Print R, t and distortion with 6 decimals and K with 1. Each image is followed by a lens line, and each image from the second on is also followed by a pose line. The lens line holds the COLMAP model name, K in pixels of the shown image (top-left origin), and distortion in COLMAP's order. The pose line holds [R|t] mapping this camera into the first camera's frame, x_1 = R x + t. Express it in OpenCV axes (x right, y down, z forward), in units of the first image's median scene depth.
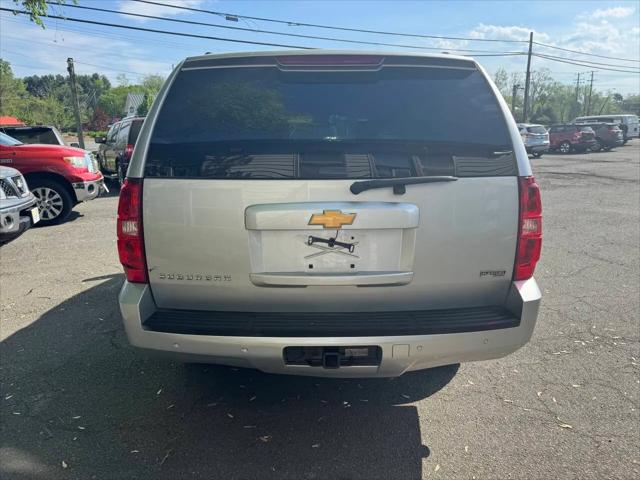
lens RADIAL K [[448.0, 0, 321.9], [0, 448.0, 241.7], [0, 0, 1]] dist [0.004725, -0.006149]
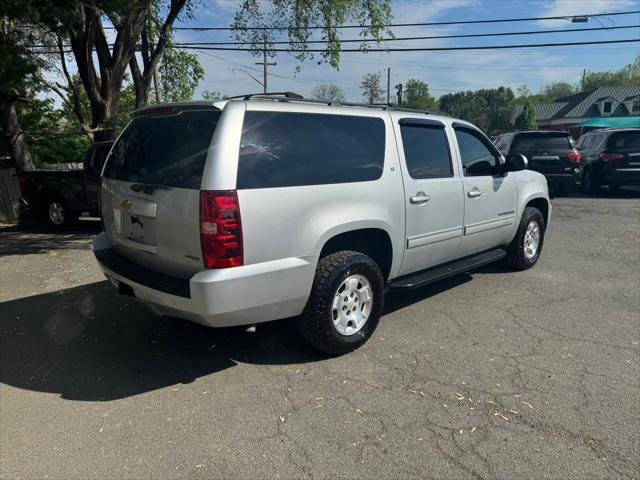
lens RADIAL K [[448.0, 0, 321.9], [0, 448.0, 241.7], [0, 0, 1]] dist [0.004725, -0.006149]
pose [[0.680425, 0.155187, -0.716198, 1.144138], [-0.170252, 0.984055, 0.051479, -0.082701], [0.712767, 0.086907, 0.695996, 0.221640]]
